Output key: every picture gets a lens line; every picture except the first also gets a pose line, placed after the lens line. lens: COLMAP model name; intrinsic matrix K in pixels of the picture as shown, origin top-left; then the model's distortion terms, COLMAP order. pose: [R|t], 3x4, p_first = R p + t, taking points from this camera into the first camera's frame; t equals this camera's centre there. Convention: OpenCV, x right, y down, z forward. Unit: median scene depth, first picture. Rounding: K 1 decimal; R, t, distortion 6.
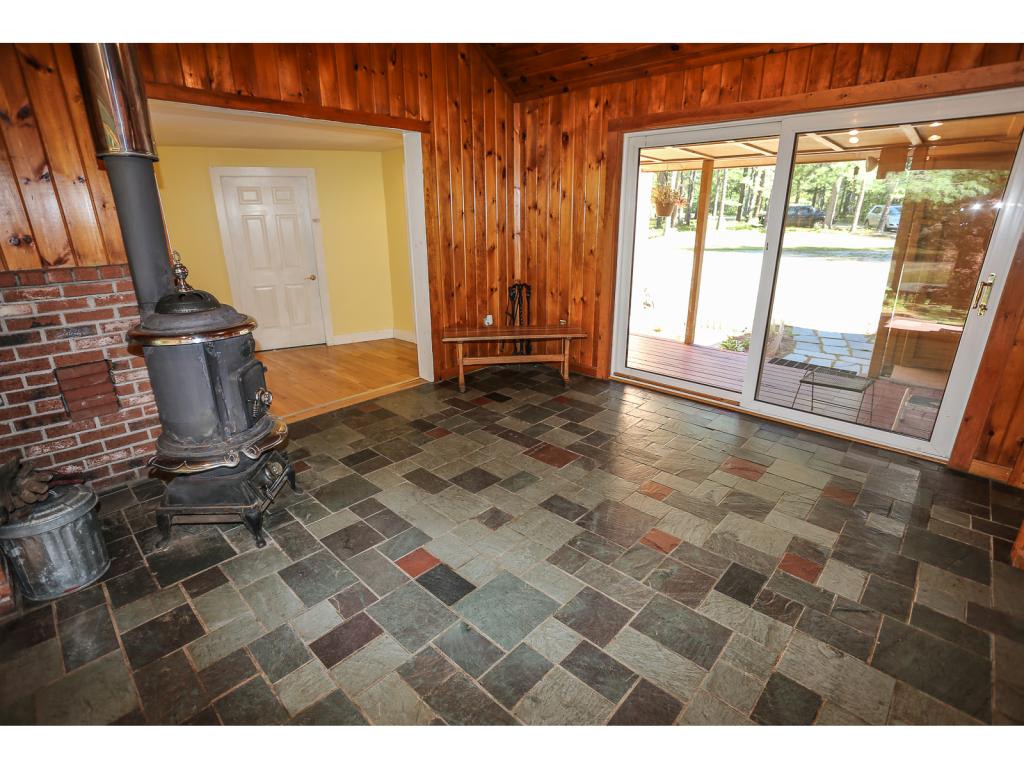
lens RADIAL K [[499.0, 0, 506.3], [0, 499.0, 384.9], [0, 0, 1]] dist [-0.044247, 0.000821]
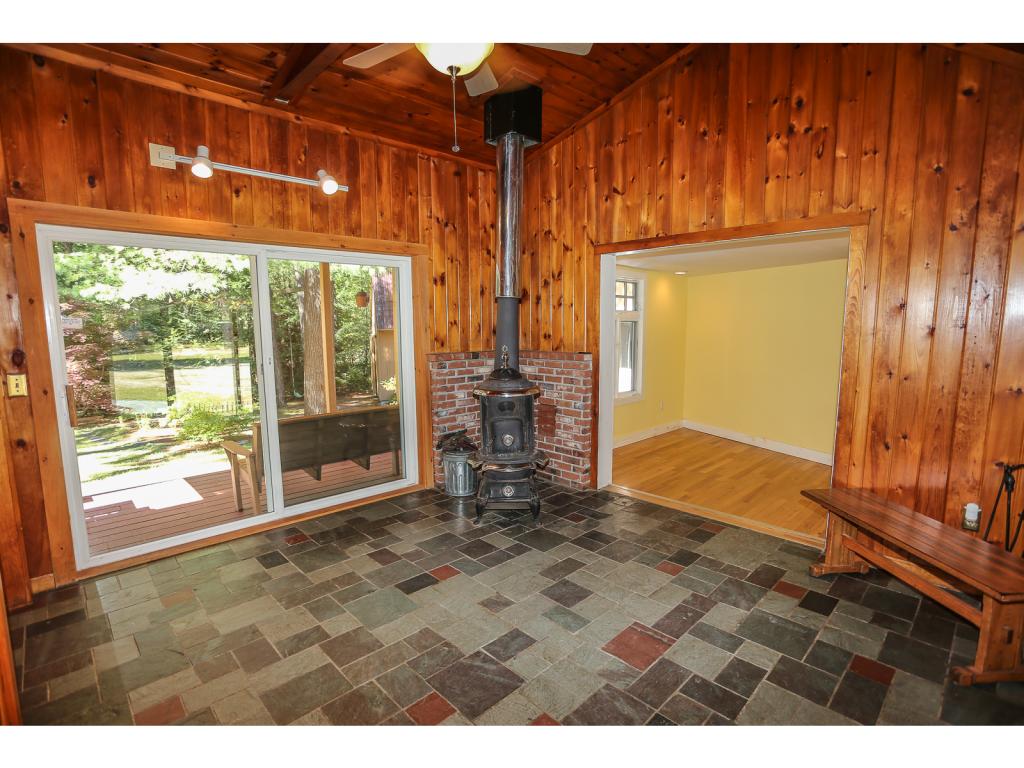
lens RADIAL K [[499.0, 0, 506.3], [0, 499.0, 384.9], [0, 0, 1]] dist [-0.044247, 0.000821]
pose [[-0.042624, 0.128636, -0.990775, 0.827093], [-0.317915, 0.938385, 0.135511, -0.276940], [0.947161, 0.320759, 0.000897, 0.739866]]
